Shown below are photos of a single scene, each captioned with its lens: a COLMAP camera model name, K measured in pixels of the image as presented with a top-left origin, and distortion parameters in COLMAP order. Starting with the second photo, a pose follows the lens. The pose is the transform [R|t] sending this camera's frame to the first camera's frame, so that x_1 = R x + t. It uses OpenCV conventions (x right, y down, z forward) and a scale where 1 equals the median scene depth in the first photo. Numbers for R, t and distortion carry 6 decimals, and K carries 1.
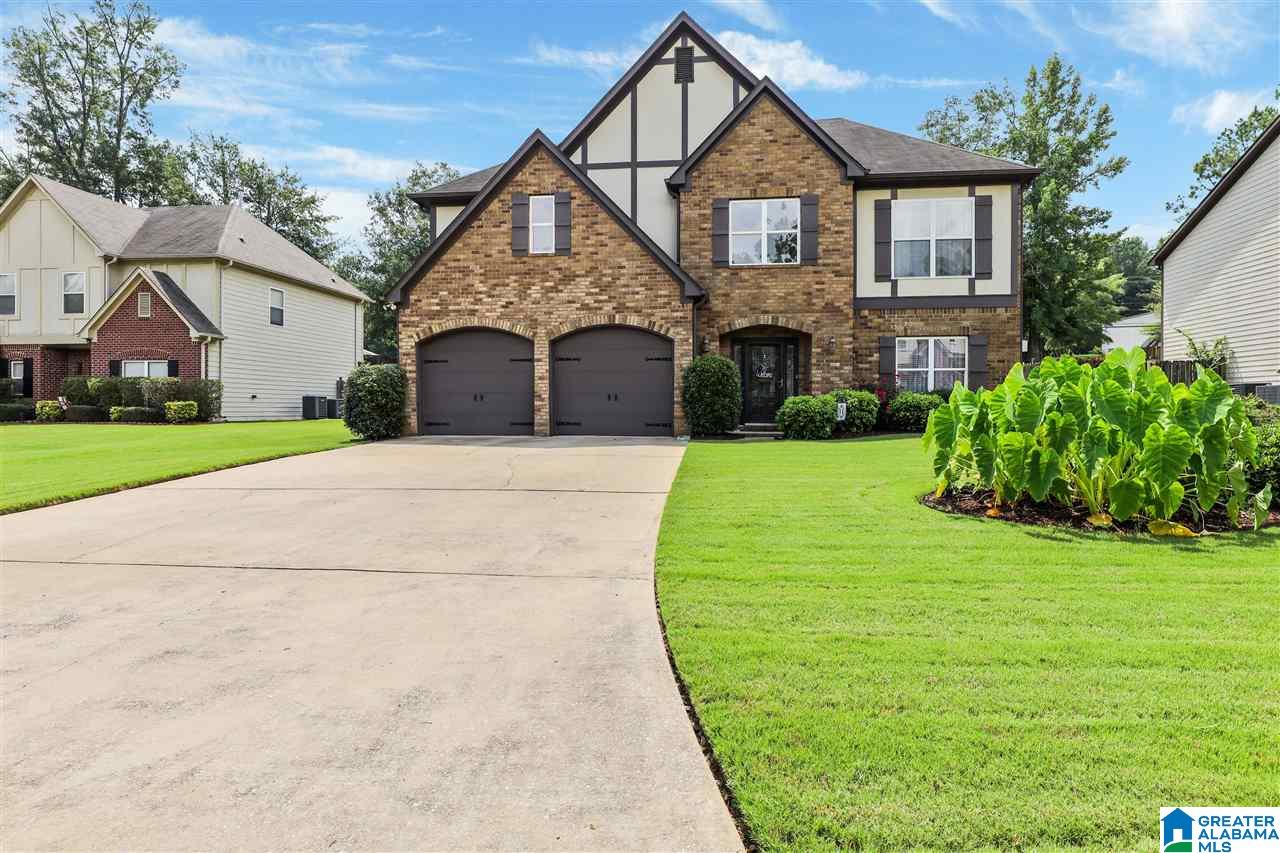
lens RADIAL K [[671.6, 0, 653.7], [0, 671.6, 409.1], [0, 0, 1]] dist [0.001294, 0.001305]
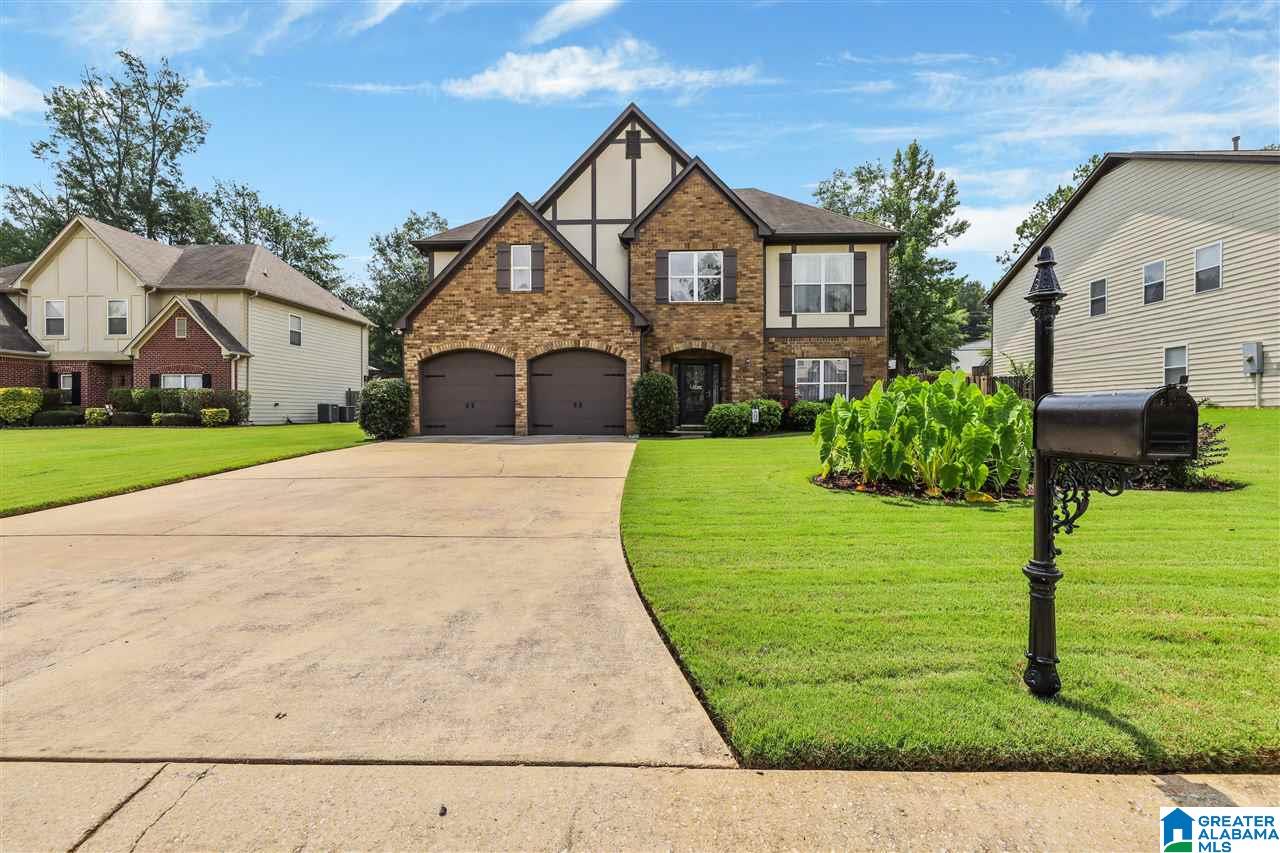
lens RADIAL K [[541.9, 0, 646.0], [0, 541.9, 415.0], [0, 0, 1]] dist [0.000321, 0.003017]
pose [[0.997279, -0.002710, 0.073672, -0.008006], [0.002550, 0.999994, 0.002264, -0.000388], [-0.073678, -0.002070, 0.997280, -0.031677]]
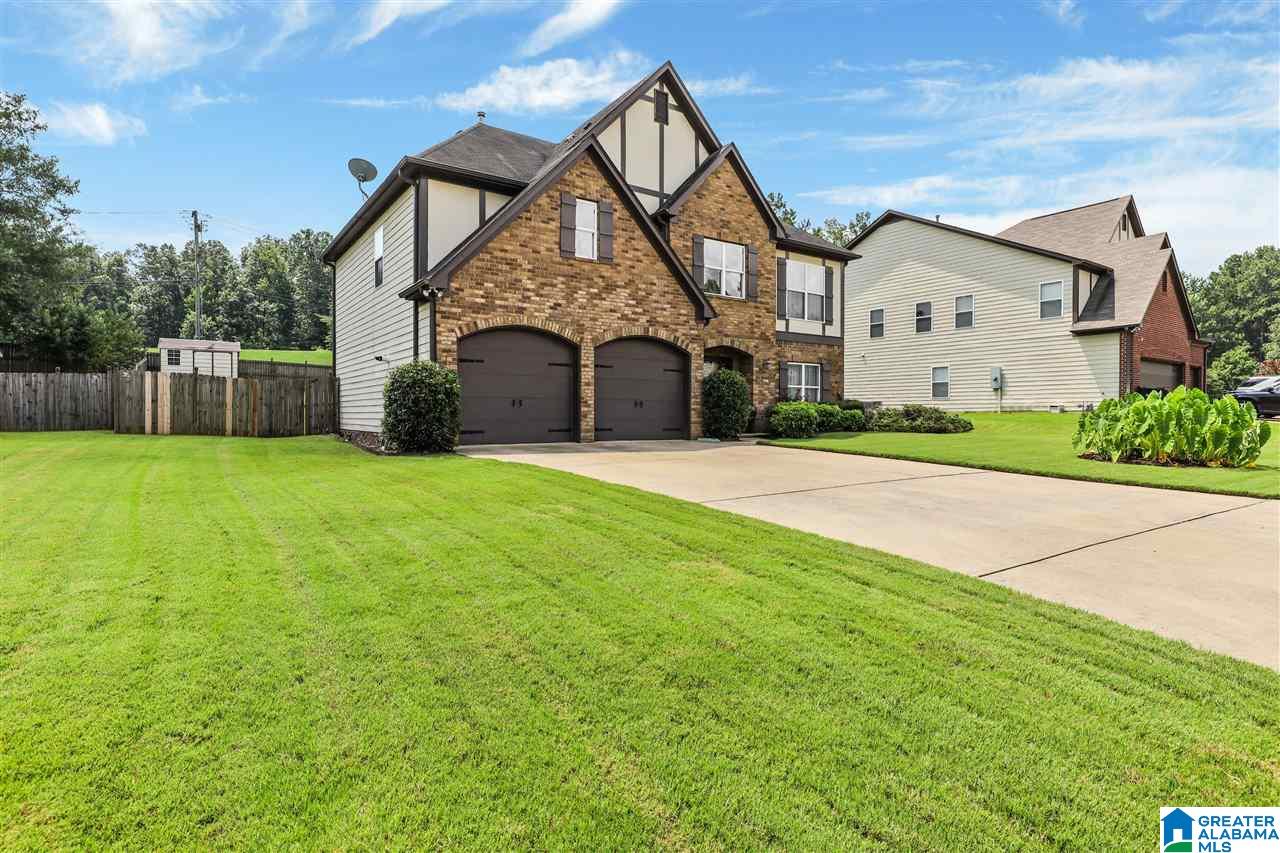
lens RADIAL K [[671.6, 0, 657.0], [0, 671.6, 416.0], [0, 0, 1]] dist [0.001294, 0.001305]
pose [[0.738104, 0.000623, 0.674687, -0.739977], [0.003575, 0.999982, -0.004835, 0.006032], [-0.674677, 0.005981, 0.738089, 0.192036]]
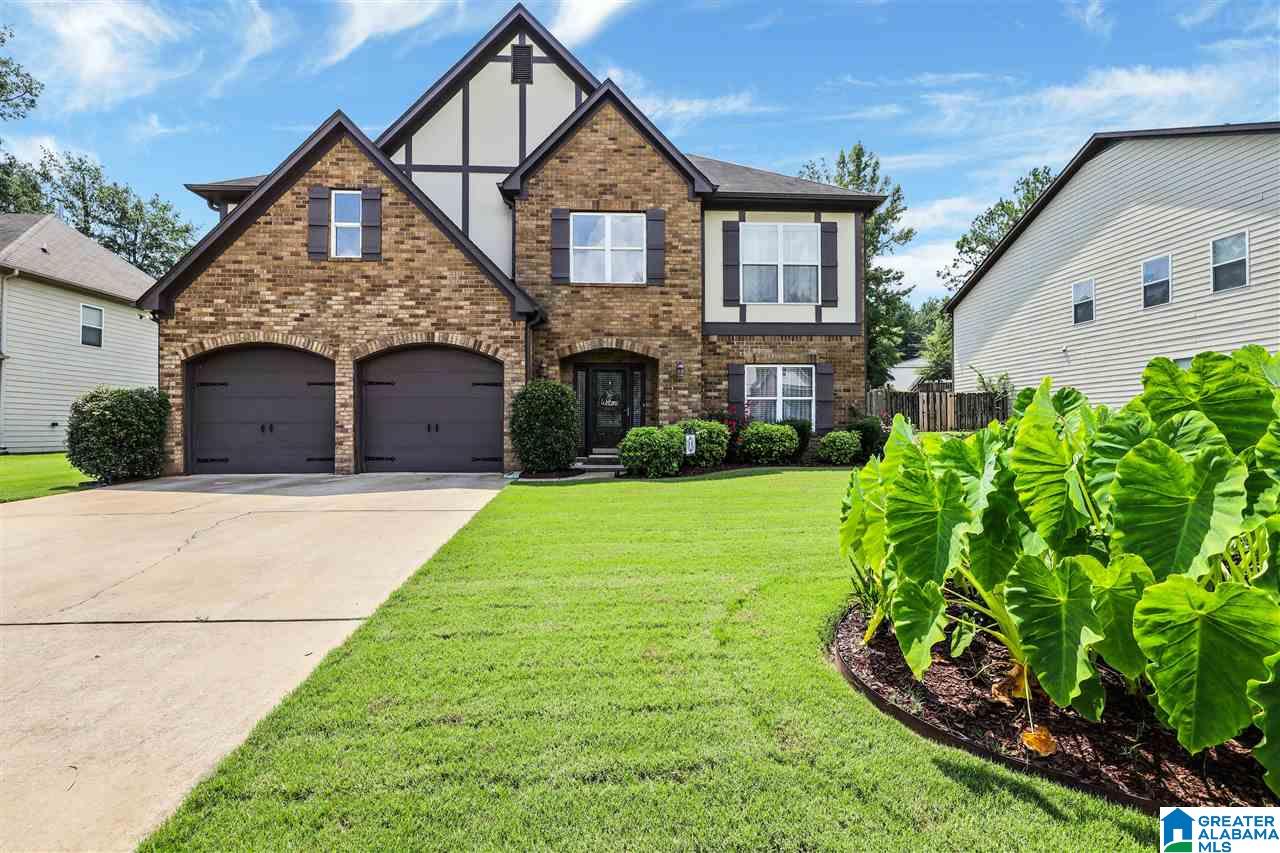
lens RADIAL K [[541.9, 0, 629.1], [0, 541.9, 421.0], [0, 0, 1]] dist [0.000321, 0.003017]
pose [[0.987697, 0.000435, 0.156379, 0.077197], [0.002420, 0.999834, -0.018062, -0.012725], [-0.156361, 0.018218, 0.987532, 0.265540]]
